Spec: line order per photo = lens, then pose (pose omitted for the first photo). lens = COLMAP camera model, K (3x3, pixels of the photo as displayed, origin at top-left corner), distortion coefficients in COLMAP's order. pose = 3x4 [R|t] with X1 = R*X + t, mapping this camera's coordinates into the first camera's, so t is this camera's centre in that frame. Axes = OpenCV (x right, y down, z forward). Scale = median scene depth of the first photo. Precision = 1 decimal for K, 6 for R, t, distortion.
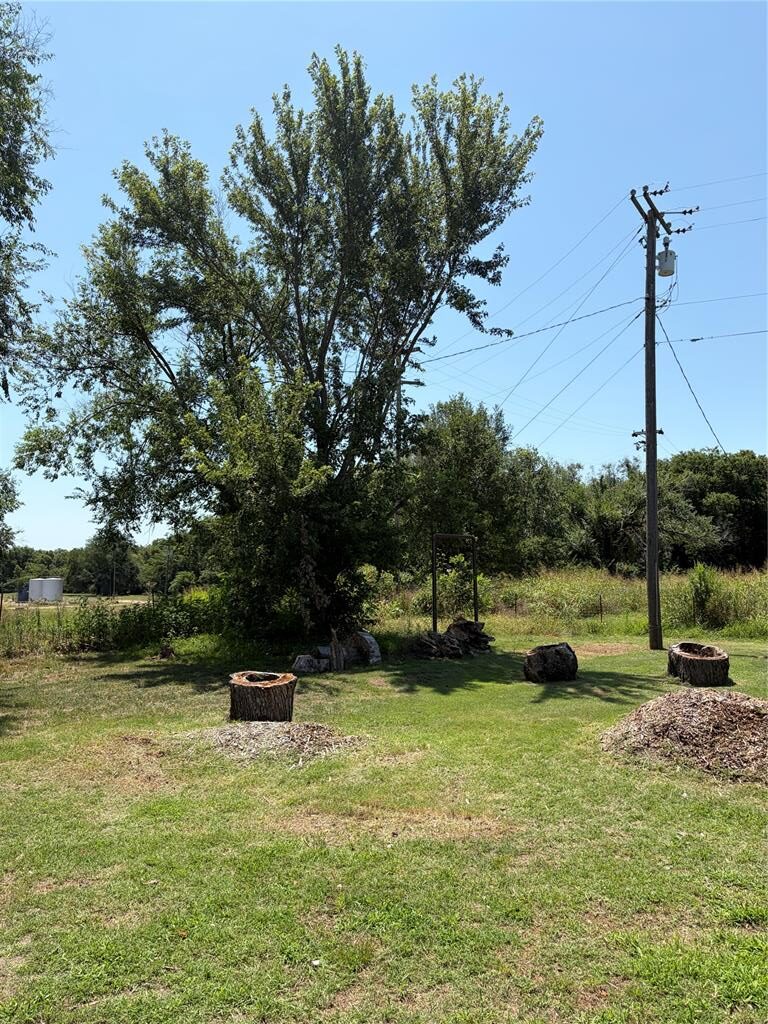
lens RADIAL K [[771.7, 0, 382.0], [0, 771.7, 521.3], [0, 0, 1]] dist [0.047111, -0.045765]
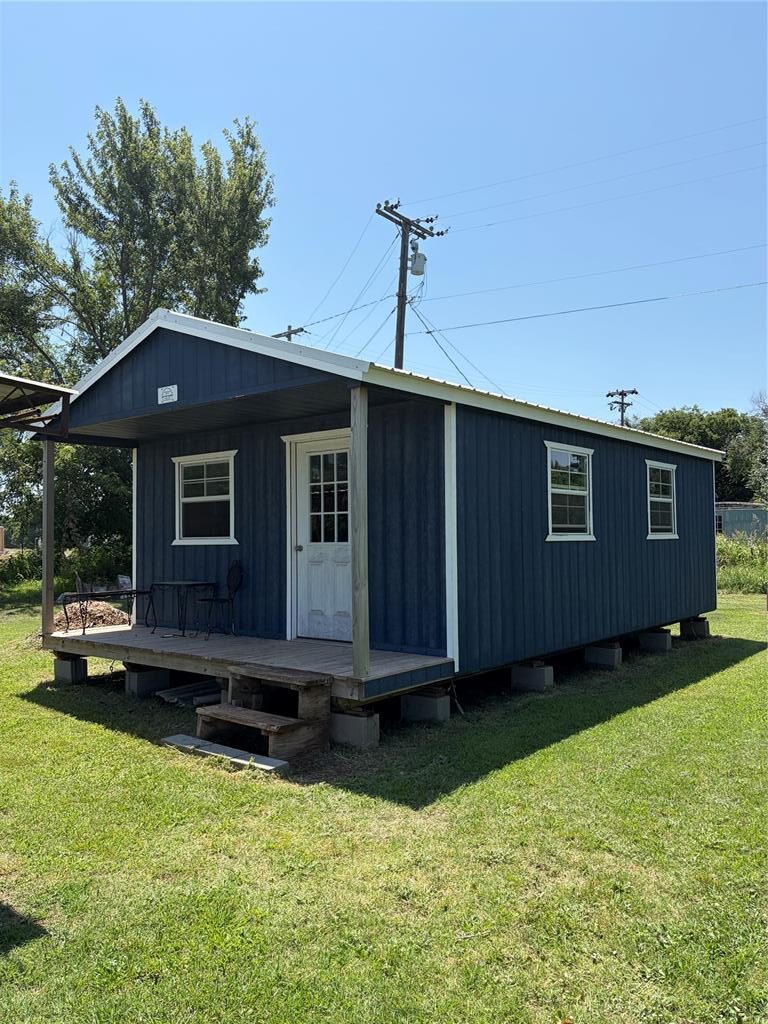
lens RADIAL K [[771.7, 0, 377.8], [0, 771.7, 511.1], [0, 0, 1]] dist [0.047111, -0.045765]
pose [[0.994333, -0.000932, -0.106302, 0.362344], [0.005388, 0.999118, 0.041639, -0.009340], [0.106170, -0.041976, 0.993462, -0.147012]]
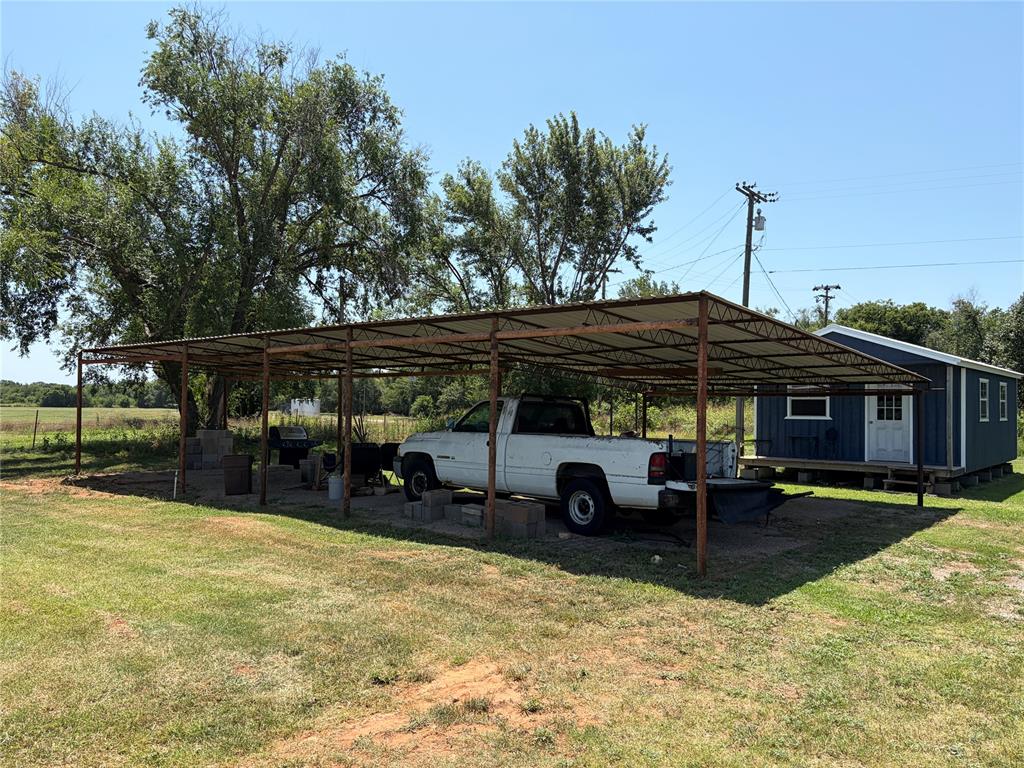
lens RADIAL K [[771.7, 0, 513.6], [0, 771.7, 384.5], [0, 0, 1]] dist [0.047111, -0.045765]
pose [[0.992971, 0.021007, -0.116482, 0.035595], [-0.015466, 0.998715, 0.048270, -0.048481], [0.117347, -0.046129, 0.992019, -0.621026]]
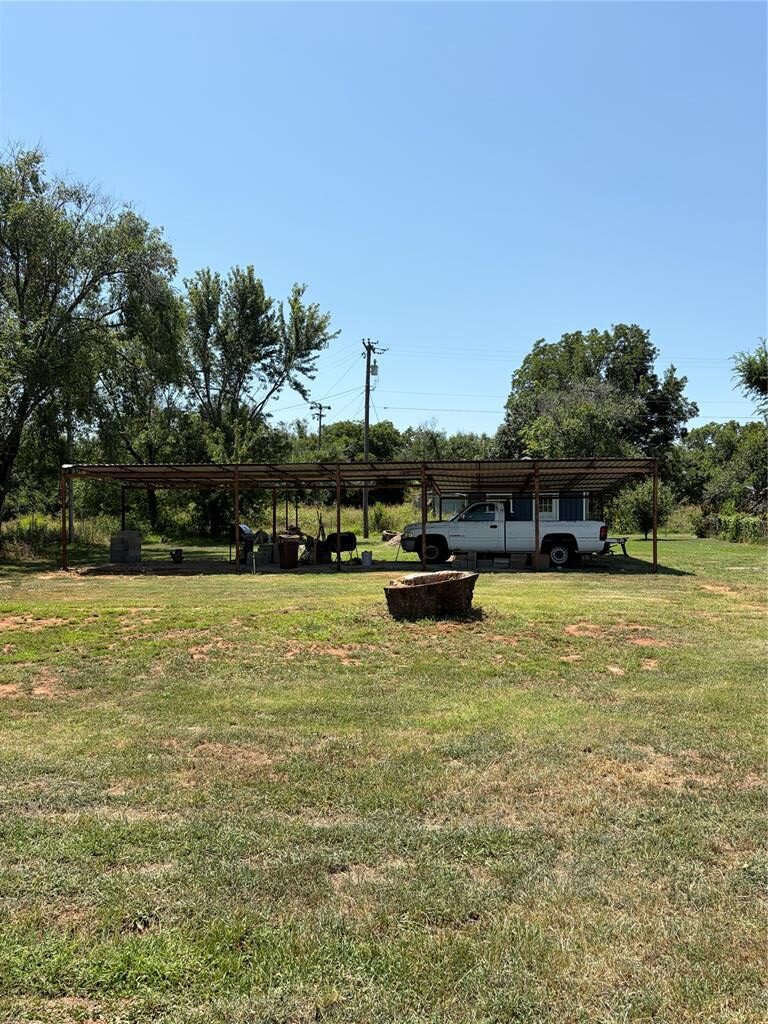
lens RADIAL K [[771.7, 0, 359.4], [0, 771.7, 531.0], [0, 0, 1]] dist [0.047111, -0.045765]
pose [[0.905448, -0.003215, 0.424445, -0.527501], [-0.039300, 0.995041, 0.091375, -0.059079], [-0.422634, -0.099416, 0.900831, -0.880178]]
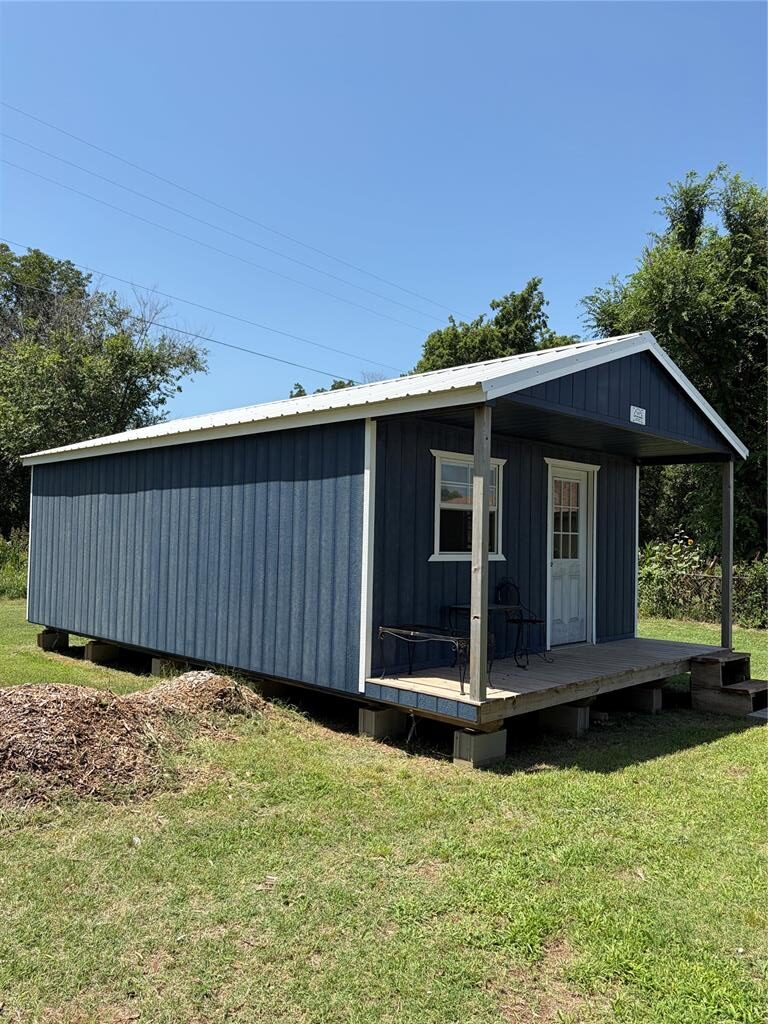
lens RADIAL K [[771.7, 0, 380.4], [0, 771.7, 517.4], [0, 0, 1]] dist [0.047111, -0.045765]
pose [[0.206064, 0.047310, 0.977394, -0.066045], [-0.097500, 0.994853, -0.027599, 0.015599], [-0.973669, -0.089609, 0.209616, 0.174647]]
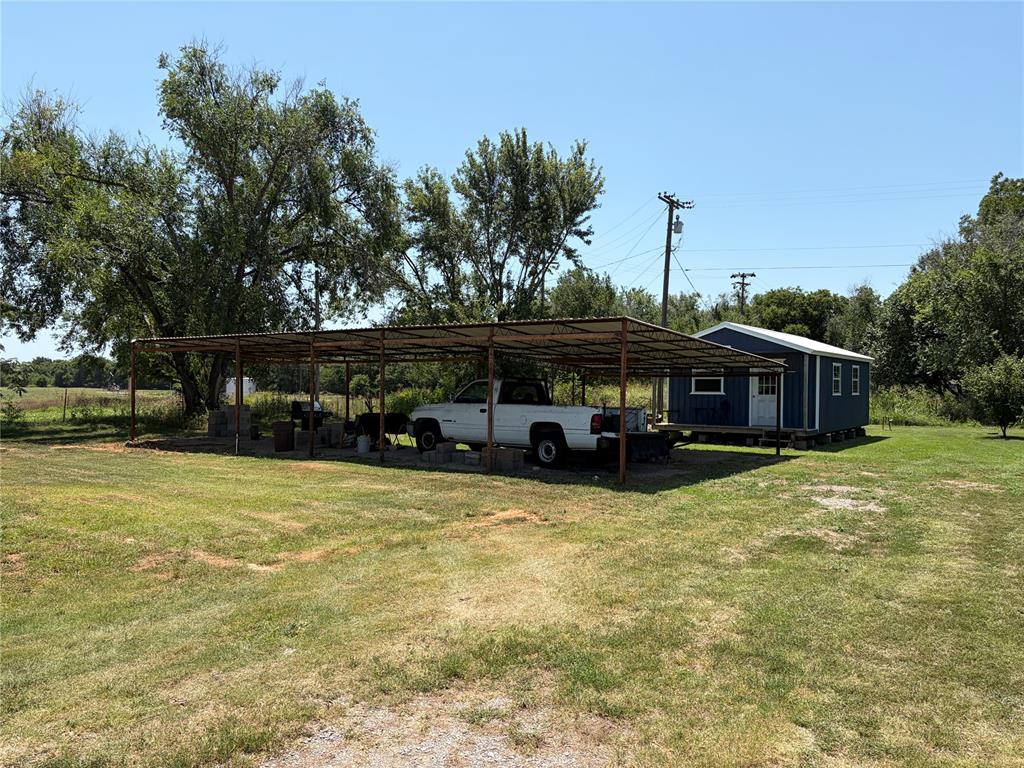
lens RADIAL K [[771.7, 0, 508.5], [0, 771.7, 390.3], [0, 0, 1]] dist [0.047111, -0.045765]
pose [[0.999136, 0.022299, -0.035070, 0.014910], [-0.019352, 0.996427, 0.082217, -0.063973], [0.036778, -0.081468, 0.995997, -0.832215]]
